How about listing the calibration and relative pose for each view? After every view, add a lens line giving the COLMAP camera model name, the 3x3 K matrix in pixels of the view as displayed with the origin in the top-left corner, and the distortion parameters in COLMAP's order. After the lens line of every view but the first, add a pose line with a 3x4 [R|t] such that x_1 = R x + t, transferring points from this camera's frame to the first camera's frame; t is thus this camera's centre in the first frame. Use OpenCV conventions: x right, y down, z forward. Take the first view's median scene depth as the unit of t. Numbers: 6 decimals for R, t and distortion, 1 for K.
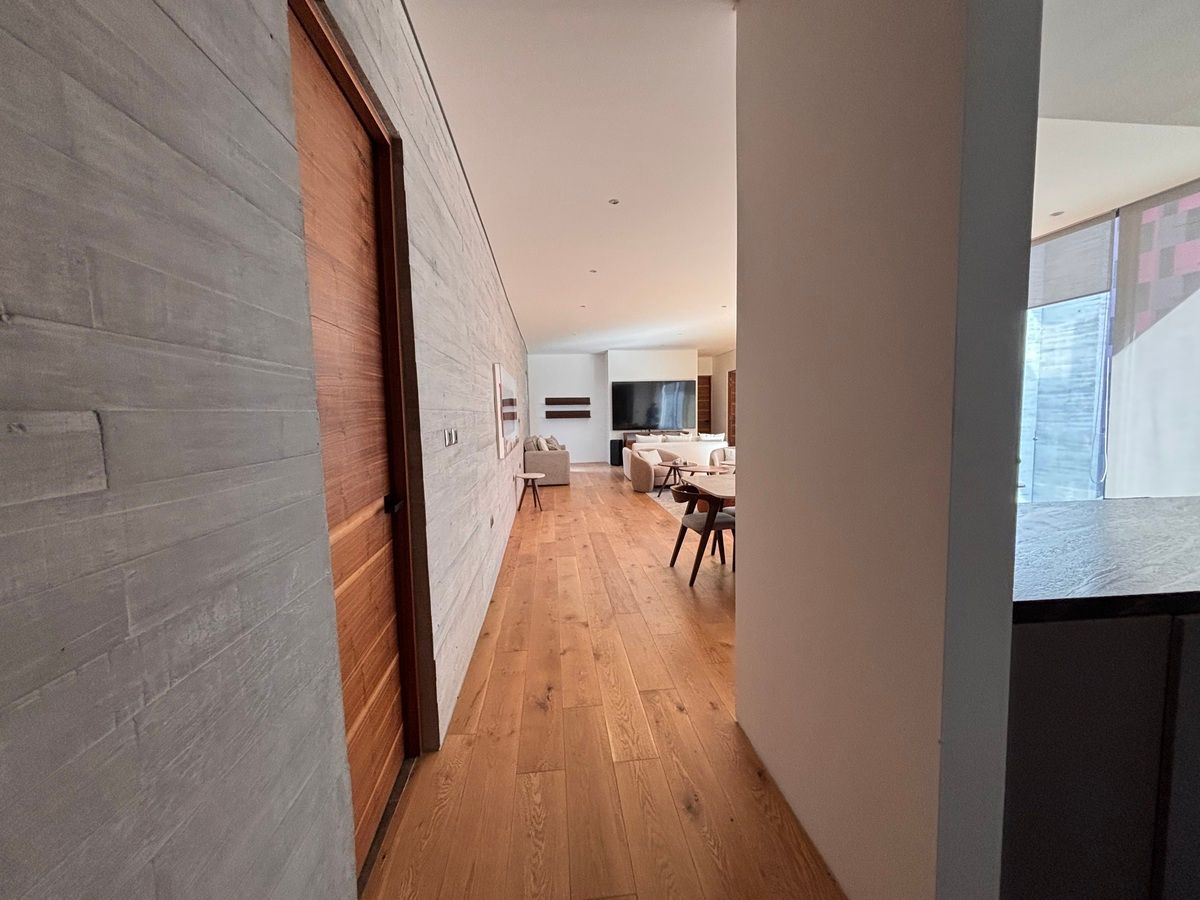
lens RADIAL K [[487.5, 0, 600.0], [0, 487.5, 450.0], [0, 0, 1]] dist [0.000377, -0.000238]
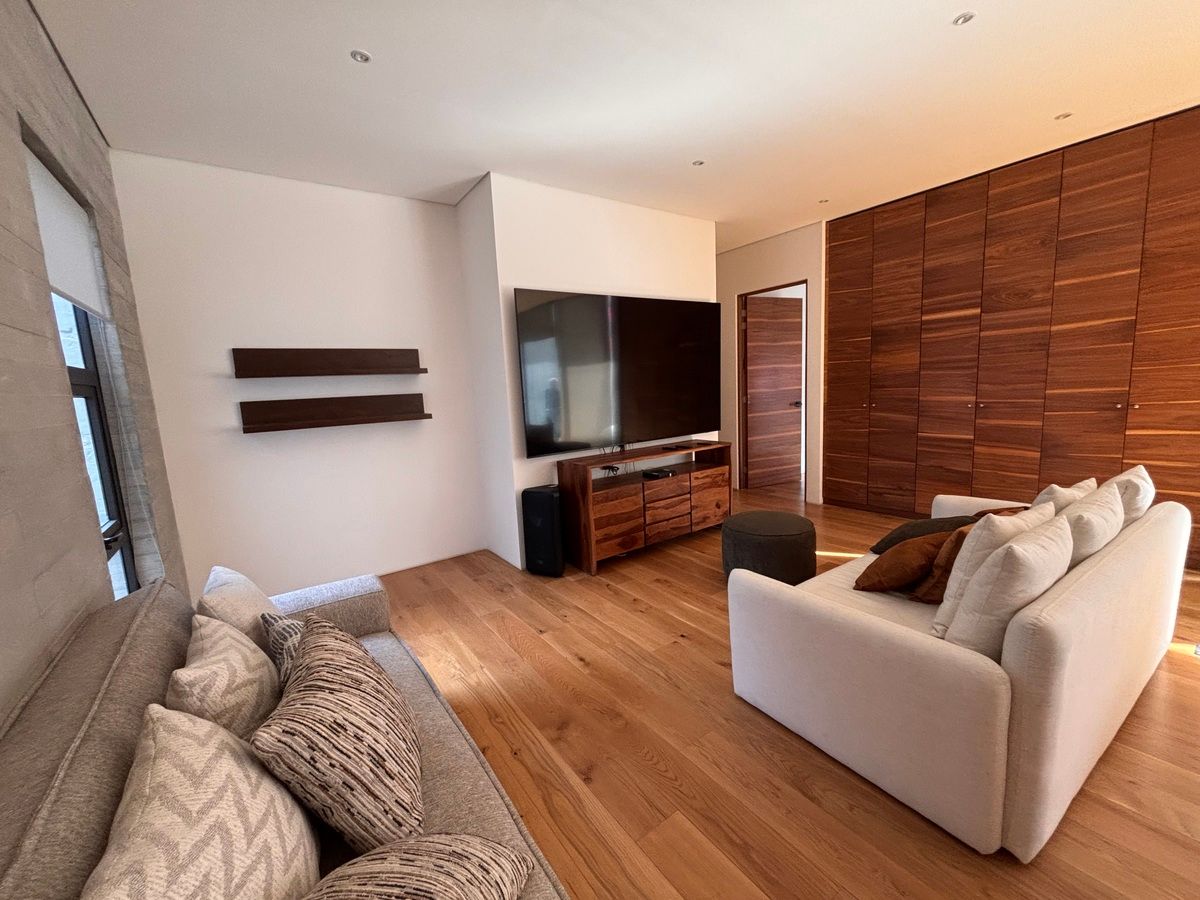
lens RADIAL K [[487.5, 0, 600.0], [0, 487.5, 450.0], [0, 0, 1]] dist [0.000377, -0.000238]
pose [[0.878221, -0.090076, 0.469696, -0.068178], [0.069600, 0.995719, 0.060819, -0.057712], [-0.473164, -0.020721, 0.880731, 0.688885]]
